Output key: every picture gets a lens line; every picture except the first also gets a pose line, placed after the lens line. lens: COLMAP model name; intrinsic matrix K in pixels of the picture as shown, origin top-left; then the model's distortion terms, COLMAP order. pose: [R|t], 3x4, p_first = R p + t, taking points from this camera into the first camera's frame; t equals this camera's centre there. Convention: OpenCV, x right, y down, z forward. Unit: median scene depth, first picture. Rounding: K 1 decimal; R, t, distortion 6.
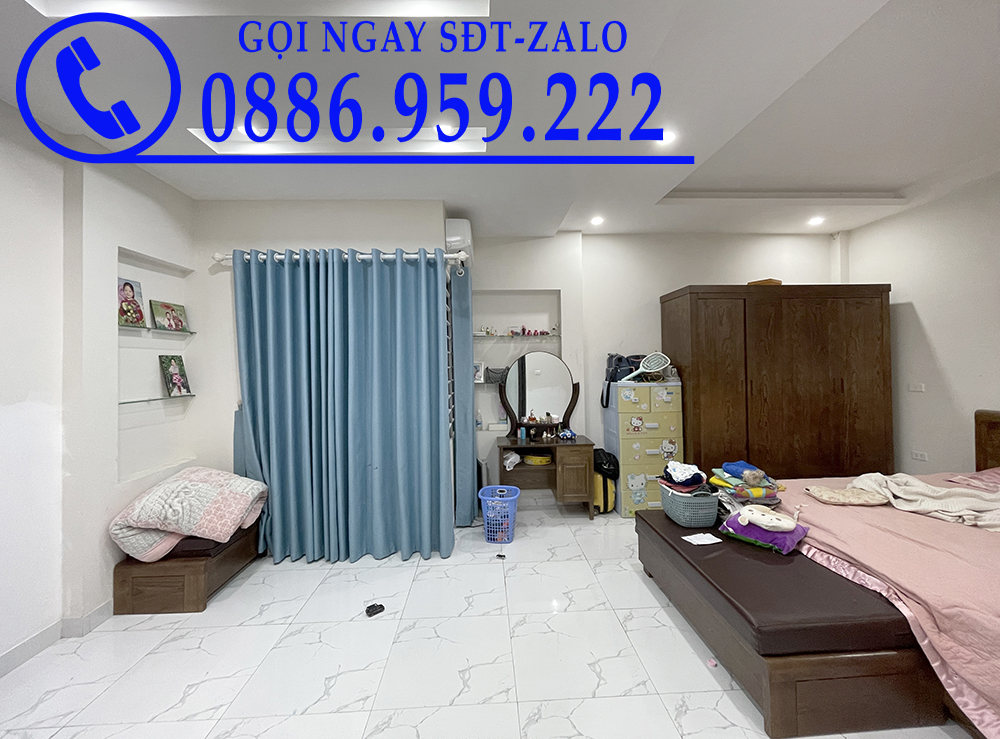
lens RADIAL K [[502.2, 0, 531.2], [0, 502.2, 360.5], [0, 0, 1]] dist [-0.023427, 0.000125]
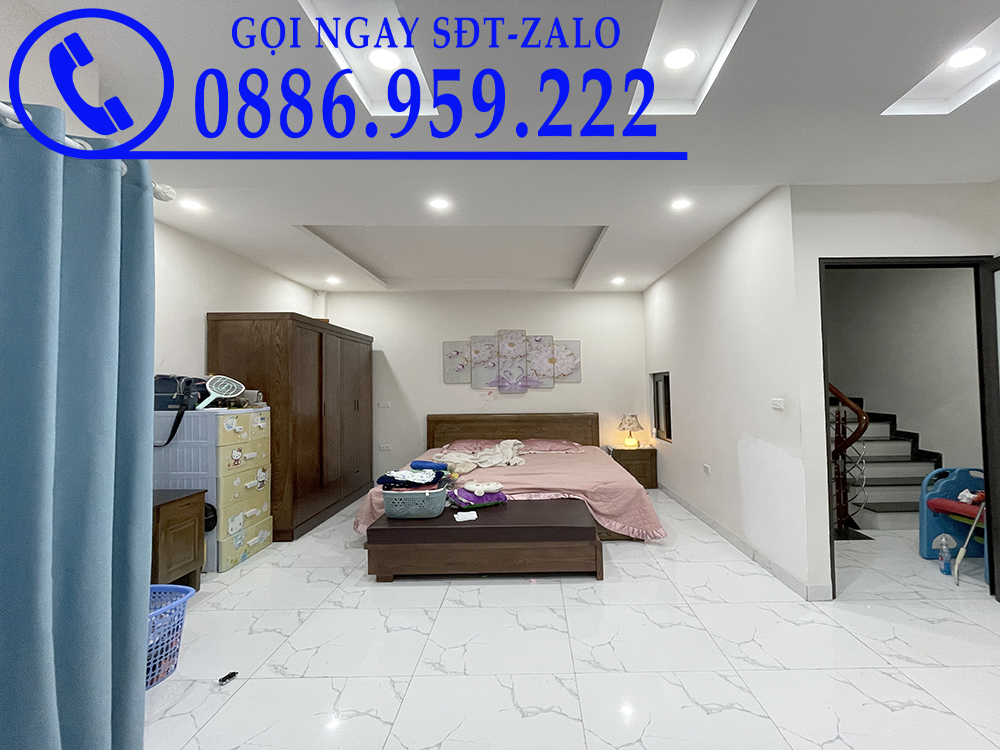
lens RADIAL K [[403.3, 0, 500.0], [0, 403.3, 375.0], [0, 0, 1]] dist [-0.013533, -0.000292]
pose [[0.120736, 0.041264, 0.991827, -0.433044], [0.002748, 0.999118, -0.041902, 0.014741], [-0.992681, 0.007785, 0.120516, 0.457950]]
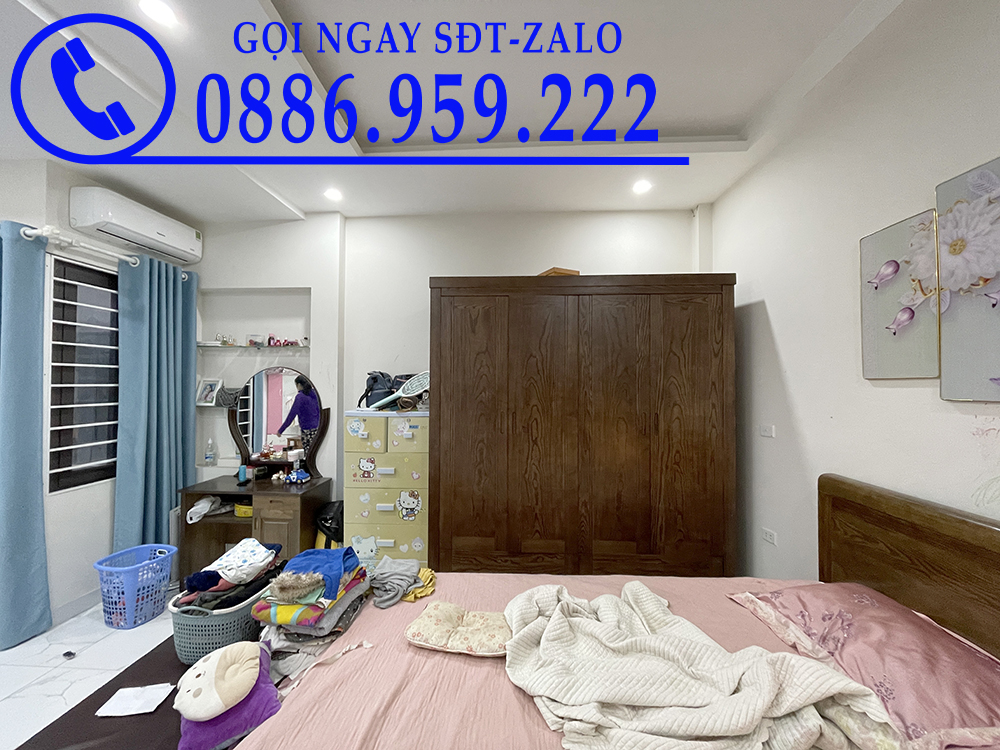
lens RADIAL K [[514.2, 0, 500.0], [0, 514.2, 375.0], [0, 0, 1]] dist [0.001209, 0.000221]
pose [[0.992740, 0.017739, -0.118965, 0.489553], [-0.019122, 0.999762, -0.010496, -0.004525], [0.118751, 0.012694, 0.992843, 0.276199]]
